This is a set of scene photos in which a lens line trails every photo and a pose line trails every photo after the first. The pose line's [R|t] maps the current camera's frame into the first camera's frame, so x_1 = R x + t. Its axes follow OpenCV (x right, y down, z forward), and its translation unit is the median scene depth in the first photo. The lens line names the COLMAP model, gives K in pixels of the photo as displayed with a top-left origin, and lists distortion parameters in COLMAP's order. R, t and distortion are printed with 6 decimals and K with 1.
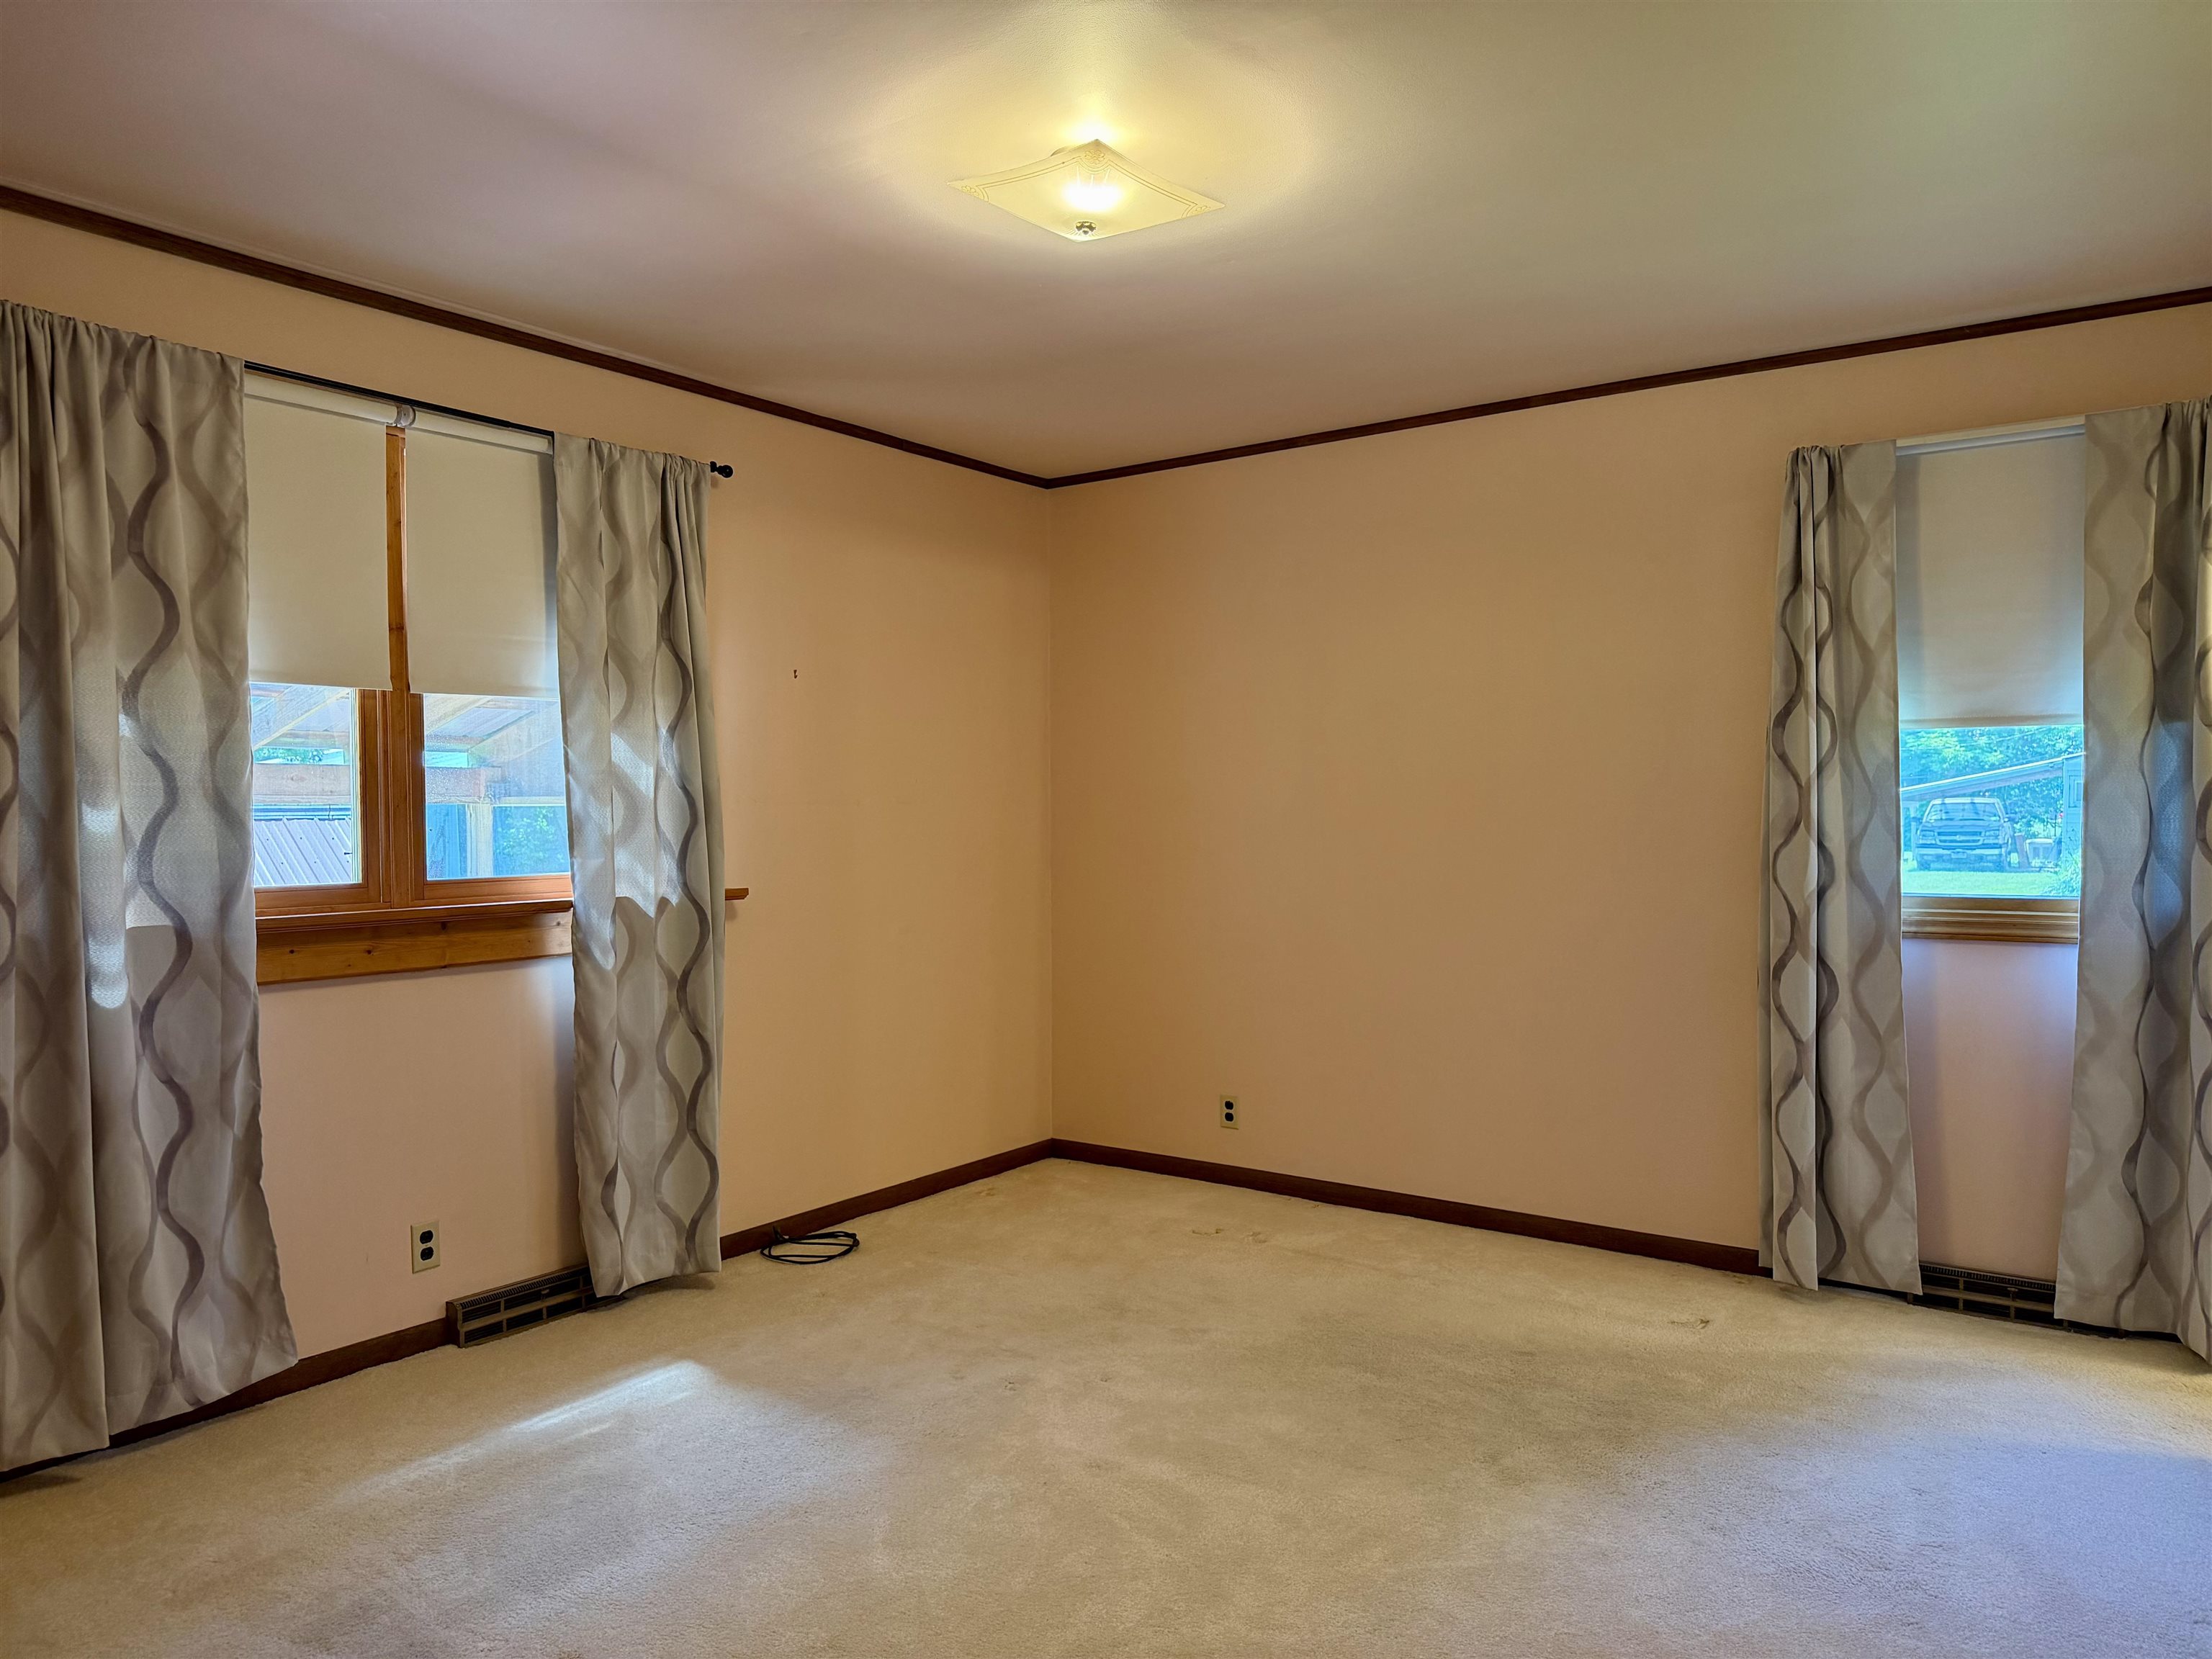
lens RADIAL K [[1549.3, 0, 1091.4], [0, 1549.3, 835.7], [0, 0, 1]] dist [0.108631, -0.152320]
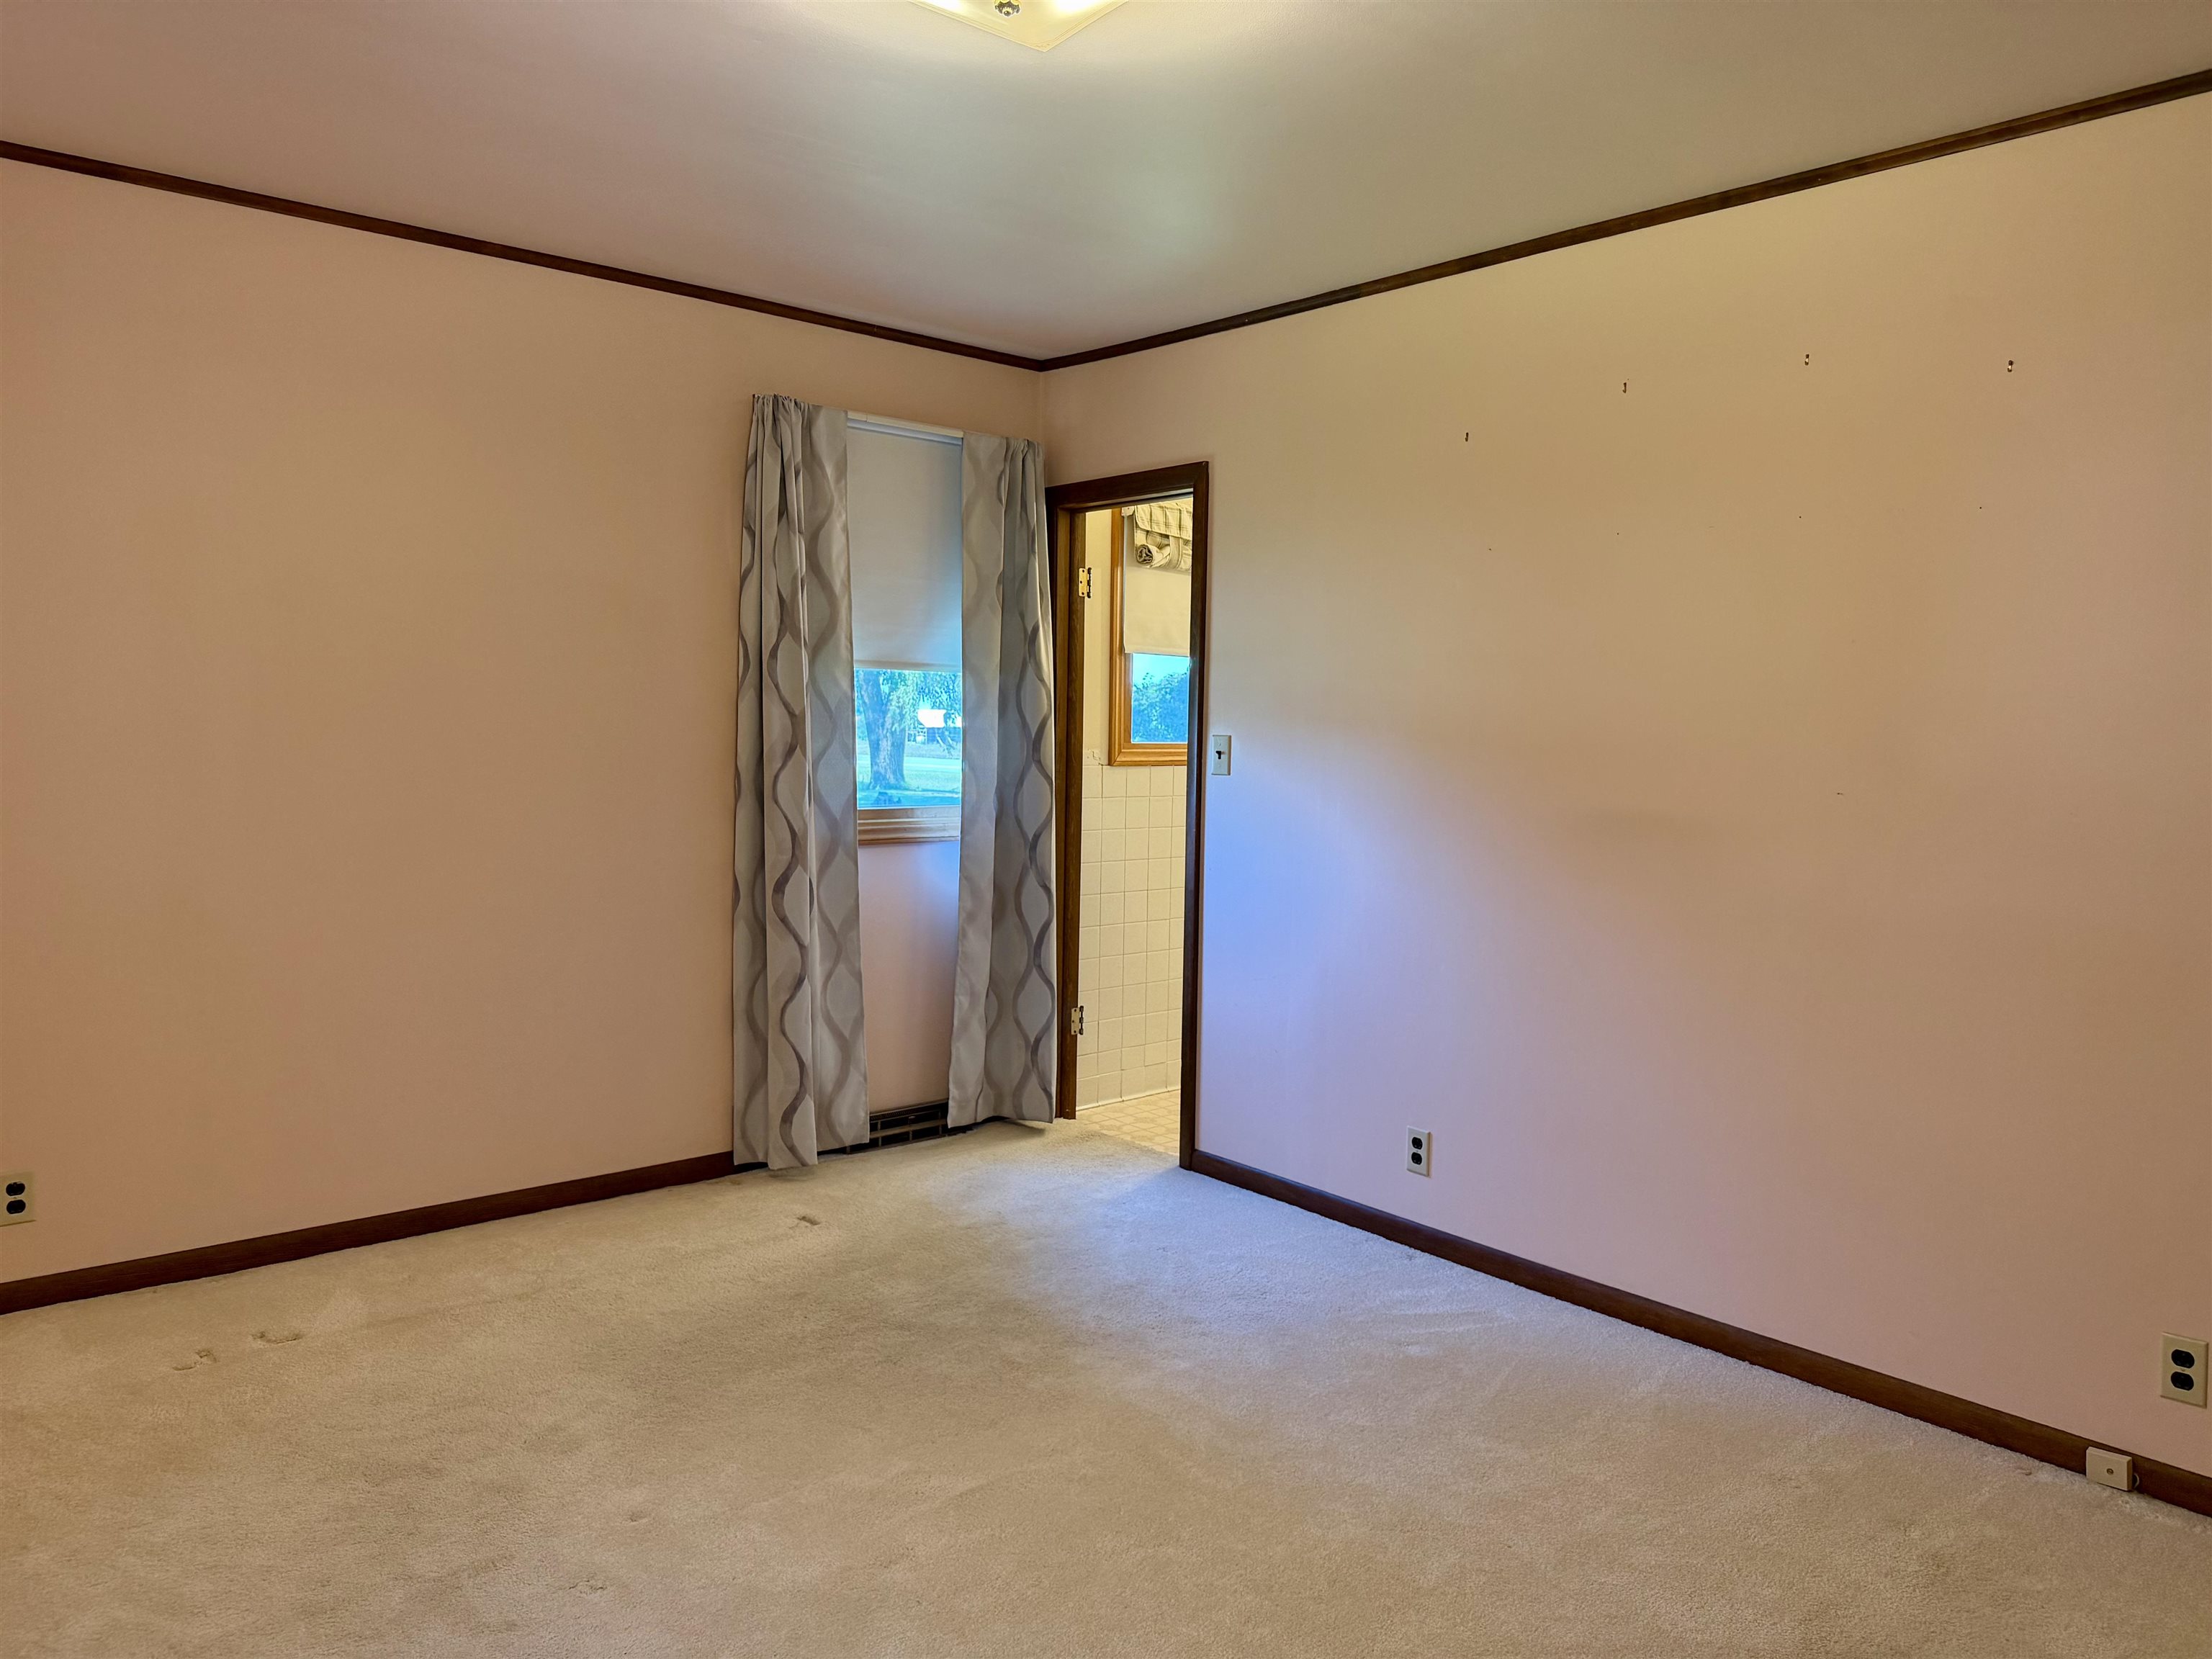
lens RADIAL K [[1549.3, 0, 1091.4], [0, 1549.3, 835.7], [0, 0, 1]] dist [0.108631, -0.152320]
pose [[0.228009, -0.057726, 0.971946, -0.568456], [-0.002838, 0.998197, 0.059951, -0.012395], [-0.973655, -0.016427, 0.227434, 0.567209]]
